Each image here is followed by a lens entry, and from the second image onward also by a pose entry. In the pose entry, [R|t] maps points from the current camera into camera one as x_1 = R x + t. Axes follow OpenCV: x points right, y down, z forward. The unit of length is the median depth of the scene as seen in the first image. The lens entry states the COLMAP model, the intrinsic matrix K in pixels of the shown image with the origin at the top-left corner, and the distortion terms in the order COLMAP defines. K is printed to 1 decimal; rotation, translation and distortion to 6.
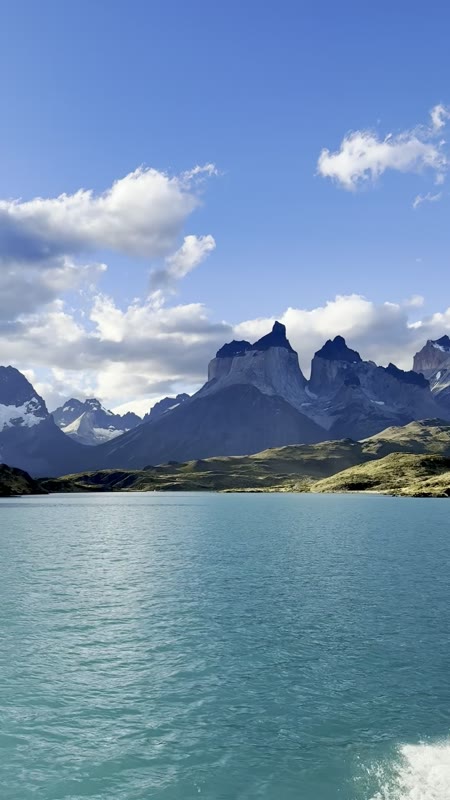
lens RADIAL K [[653.3, 0, 225.0], [0, 653.3, 400.0], [0, 0, 1]] dist [0.122805, -0.283155]
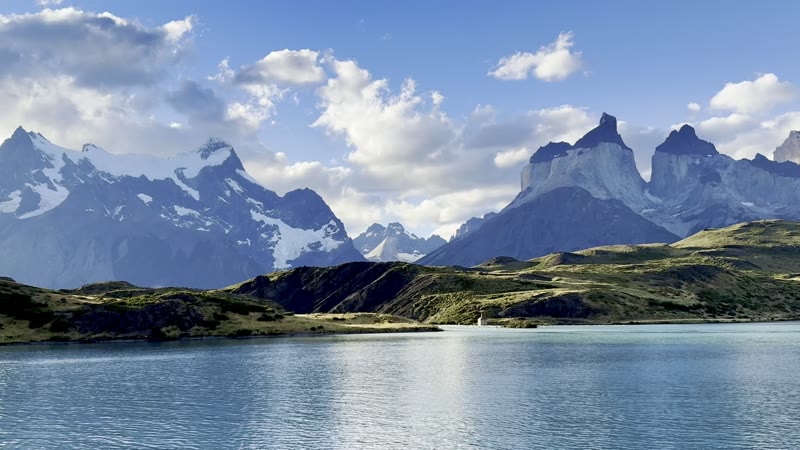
lens RADIAL K [[653.3, 0, 400.0], [0, 653.3, 225.0], [0, 0, 1]] dist [0.122805, -0.283155]
pose [[0.979363, -0.041694, -0.197760, -0.015069], [0.040734, 0.999130, -0.008924, 0.018010], [0.197960, 0.000684, 0.980210, 0.131832]]
